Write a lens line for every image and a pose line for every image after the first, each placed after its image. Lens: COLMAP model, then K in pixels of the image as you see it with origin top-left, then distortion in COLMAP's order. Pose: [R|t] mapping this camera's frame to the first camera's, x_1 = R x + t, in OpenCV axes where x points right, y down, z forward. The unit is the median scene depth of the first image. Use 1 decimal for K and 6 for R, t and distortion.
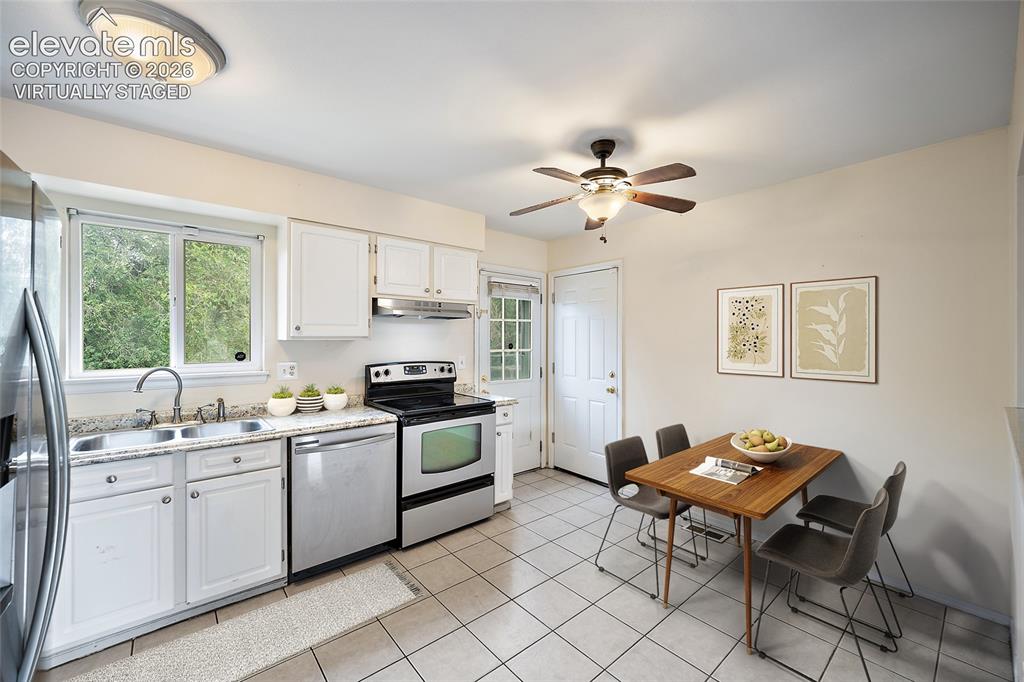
lens RADIAL K [[407.9, 0, 512.9], [0, 407.9, 339.7], [0, 0, 1]] dist [0.000198, 0.000315]
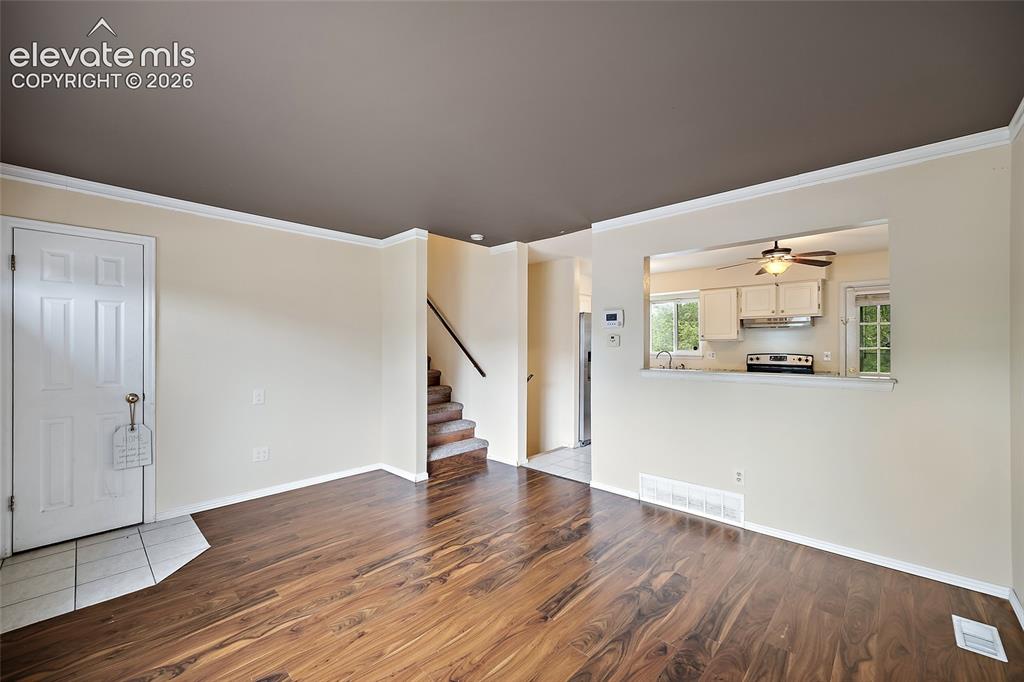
lens RADIAL K [[407.9, 0, 513.7], [0, 407.9, 344.2], [0, 0, 1]] dist [0.000198, 0.000315]
pose [[0.126285, -0.003426, -0.991988, 1.379789], [0.002010, 0.999993, -0.003198, 0.019978], [0.991992, -0.001590, 0.126291, -0.311607]]
